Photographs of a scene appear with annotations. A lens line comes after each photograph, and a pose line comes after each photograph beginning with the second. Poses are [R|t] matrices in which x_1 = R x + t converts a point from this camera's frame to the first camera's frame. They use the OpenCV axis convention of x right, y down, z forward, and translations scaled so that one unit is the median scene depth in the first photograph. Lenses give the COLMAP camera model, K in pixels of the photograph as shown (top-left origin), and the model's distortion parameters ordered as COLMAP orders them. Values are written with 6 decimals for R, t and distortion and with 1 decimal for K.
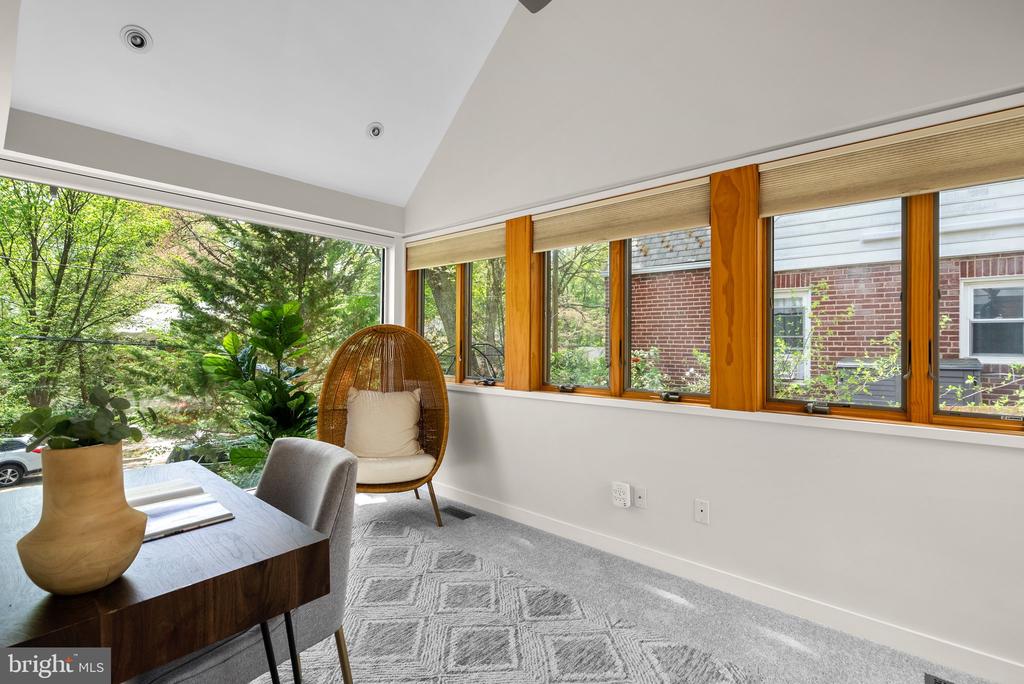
lens RADIAL K [[473.8, 0, 515.4], [0, 473.8, 343.0], [0, 0, 1]] dist [-0.003096, 0.002382]
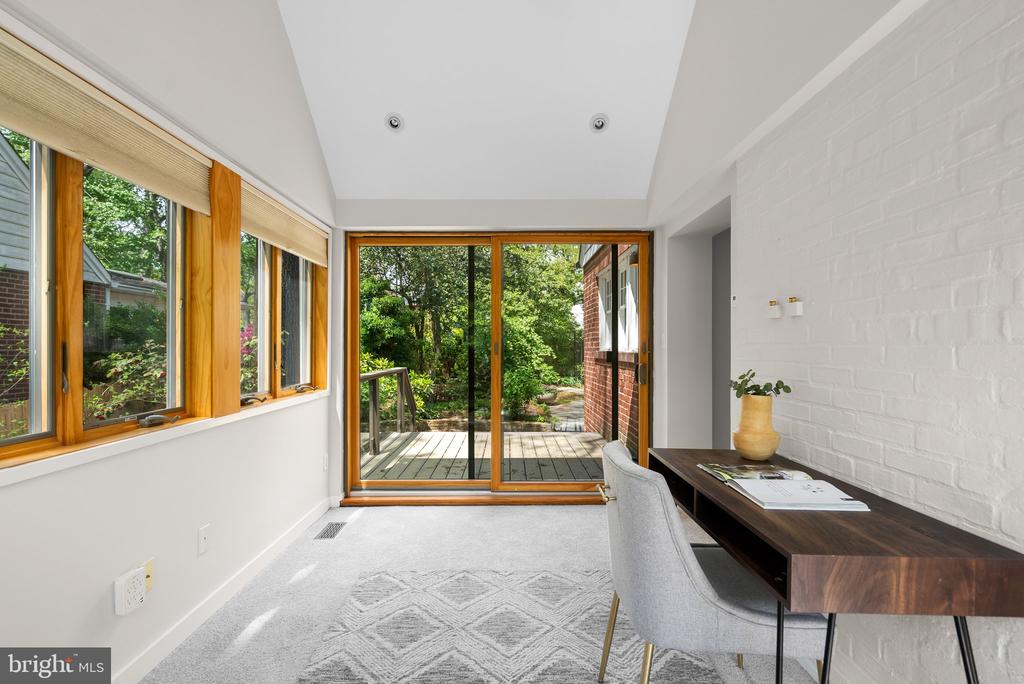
lens RADIAL K [[473.8, 0, 511.7], [0, 473.8, 346.4], [0, 0, 1]] dist [-0.003096, 0.002382]
pose [[-0.675035, -0.005733, 0.737764, -0.710520], [-0.008025, 0.999968, 0.000427, -0.006956], [-0.737742, -0.005632, -0.675059, 1.320611]]
